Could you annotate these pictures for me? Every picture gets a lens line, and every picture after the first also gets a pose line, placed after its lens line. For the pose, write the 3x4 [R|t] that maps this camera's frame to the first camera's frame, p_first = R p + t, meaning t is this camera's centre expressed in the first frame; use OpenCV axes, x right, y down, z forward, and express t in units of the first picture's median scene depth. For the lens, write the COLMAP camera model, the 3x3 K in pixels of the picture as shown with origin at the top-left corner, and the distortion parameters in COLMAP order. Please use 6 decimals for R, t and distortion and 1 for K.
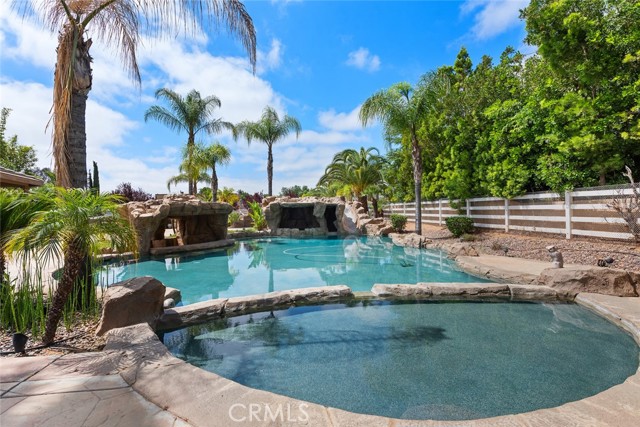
lens RADIAL K [[300.0, 0, 320.0], [0, 300.0, 213.5], [0, 0, 1]] dist [0.014698, -0.000559]
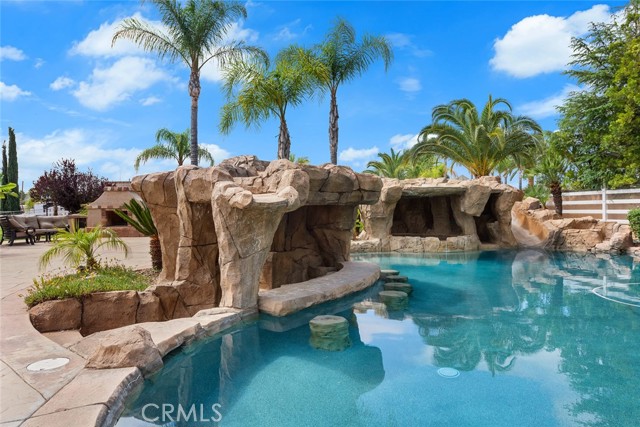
lens RADIAL K [[407.0, 0, 320.0], [0, 407.0, 213.5], [0, 0, 1]] dist [-0.000231, -0.000583]
pose [[0.999661, -0.000099, 0.026047, -0.282558], [-0.000069, 0.999979, 0.006464, 0.004383], [-0.026047, -0.006464, 0.999640, 0.307439]]
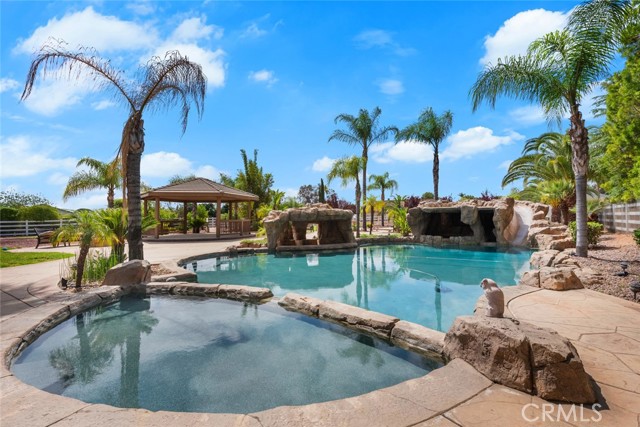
lens RADIAL K [[300.0, 0, 320.0], [0, 300.0, 213.5], [0, 0, 1]] dist [0.014698, -0.000559]
pose [[0.742151, -0.007489, -0.670191, 0.255202], [-0.002201, 0.999905, -0.013610, -0.004278], [0.670229, 0.011576, 0.742064, 0.088497]]
